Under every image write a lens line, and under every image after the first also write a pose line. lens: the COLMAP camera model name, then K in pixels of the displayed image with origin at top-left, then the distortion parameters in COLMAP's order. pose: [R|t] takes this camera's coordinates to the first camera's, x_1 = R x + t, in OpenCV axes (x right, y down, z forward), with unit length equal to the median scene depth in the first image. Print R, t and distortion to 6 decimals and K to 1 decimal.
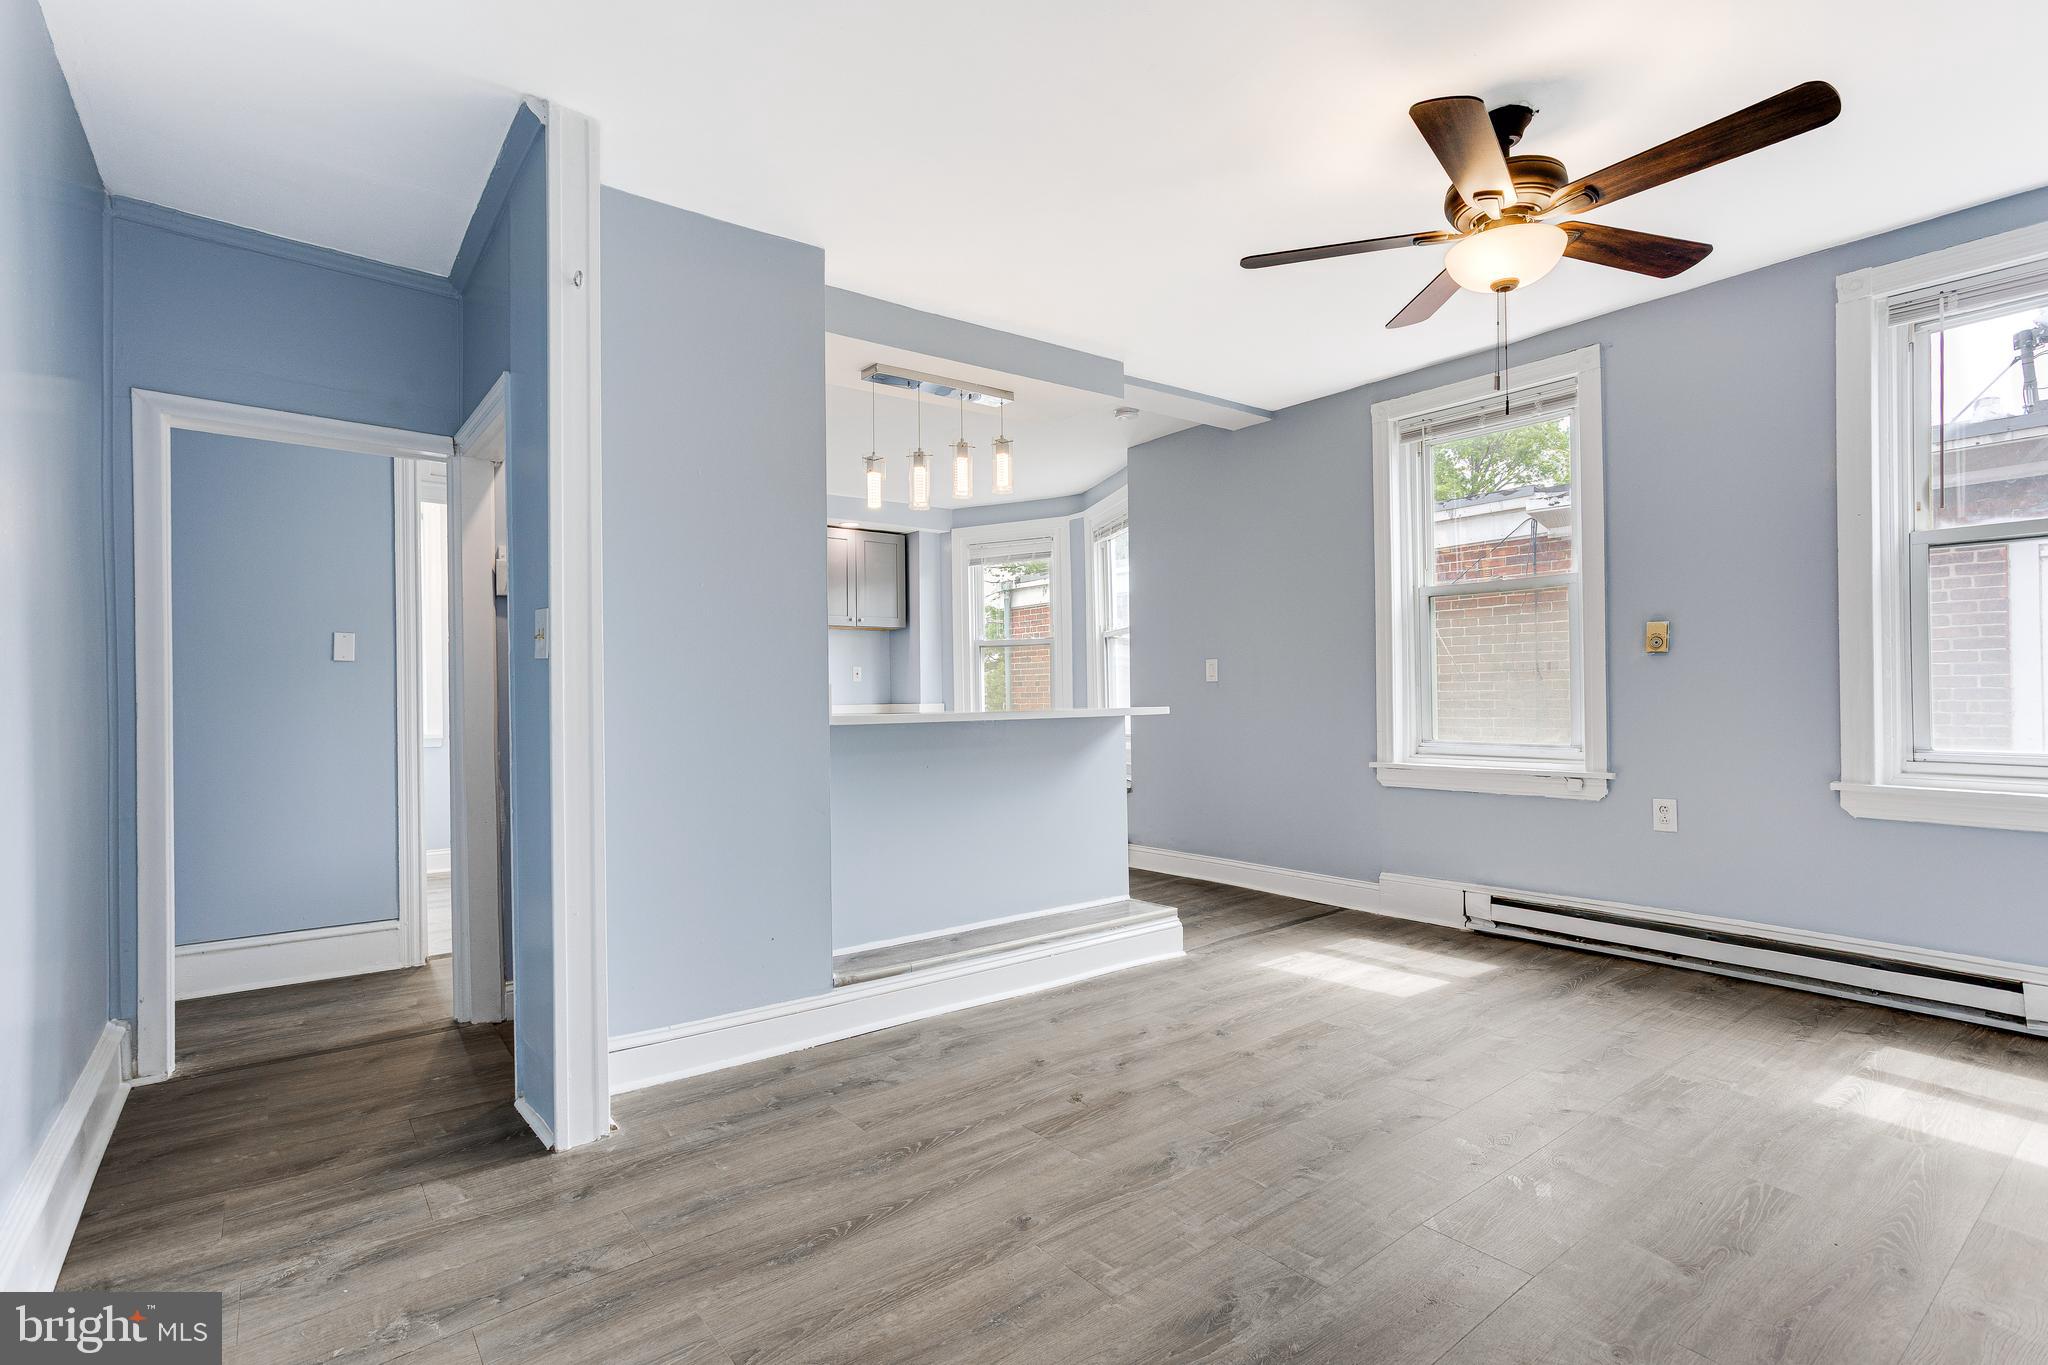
lens RADIAL K [[980.4, 0, 1023.6], [0, 980.4, 693.3], [0, 0, 1]] dist [-0.040024, 0.033289]
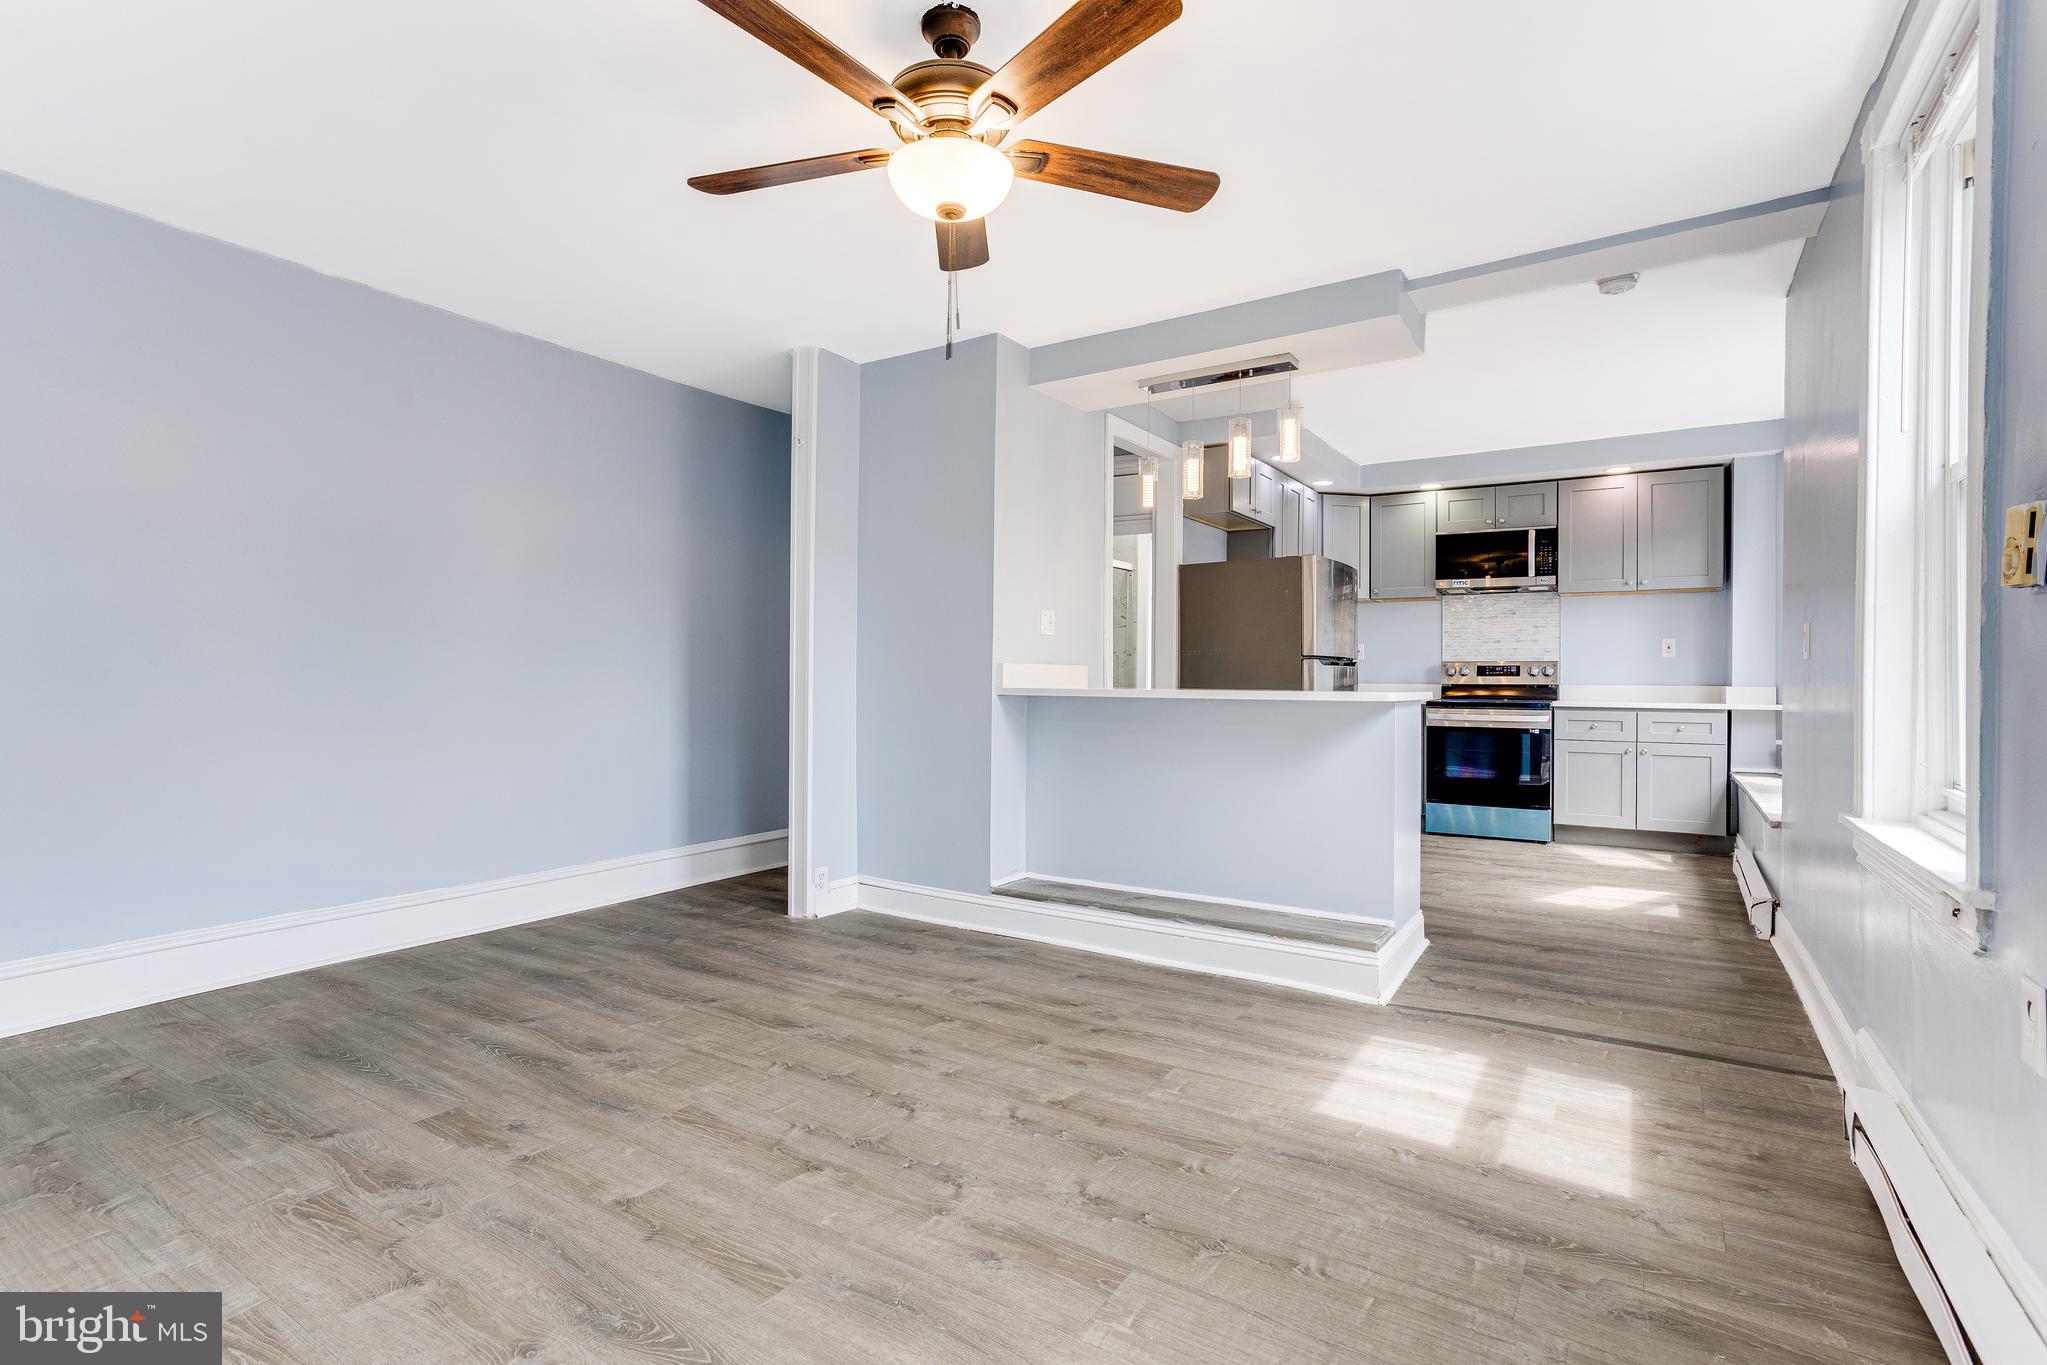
lens RADIAL K [[973.9, 0, 1024.3], [0, 973.9, 674.7], [0, 0, 1]] dist [-0.041275, 0.033408]
pose [[0.324207, 0.016016, -0.945850, 1.260828], [-0.007301, 0.999869, 0.014428, -0.016528], [0.945958, 0.002228, 0.324282, 0.731400]]
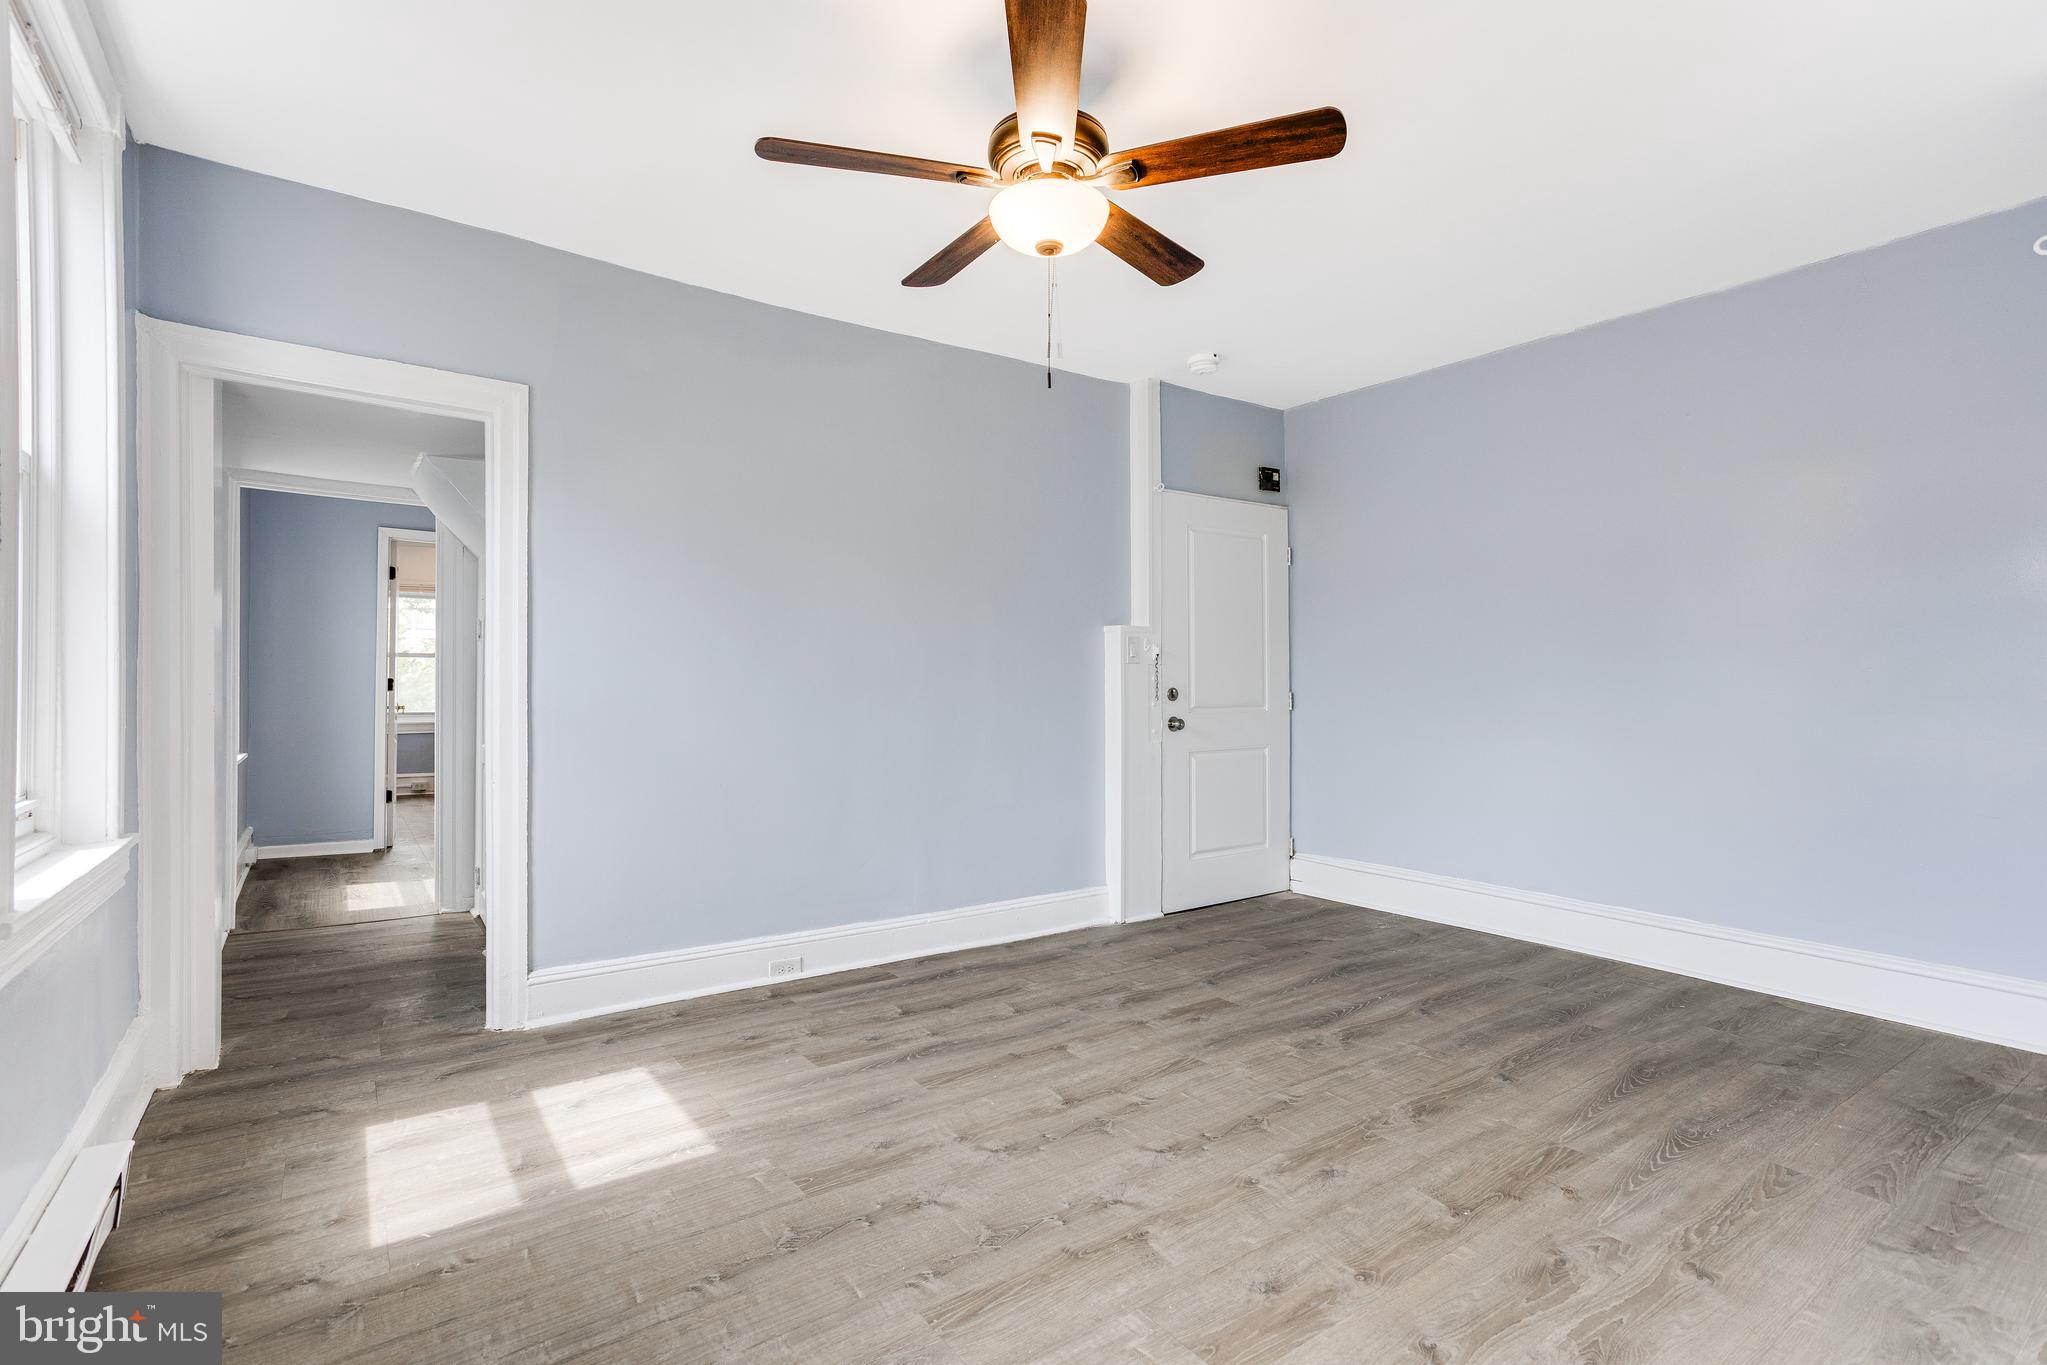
lens RADIAL K [[973.9, 0, 1024.3], [0, 973.9, 674.7], [0, 0, 1]] dist [-0.041275, 0.033408]
pose [[-0.999134, 0.015779, 0.038496, 0.458805], [0.015327, 0.999810, -0.012008, -0.007774], [-0.038678, -0.011408, -0.999187, 1.786921]]
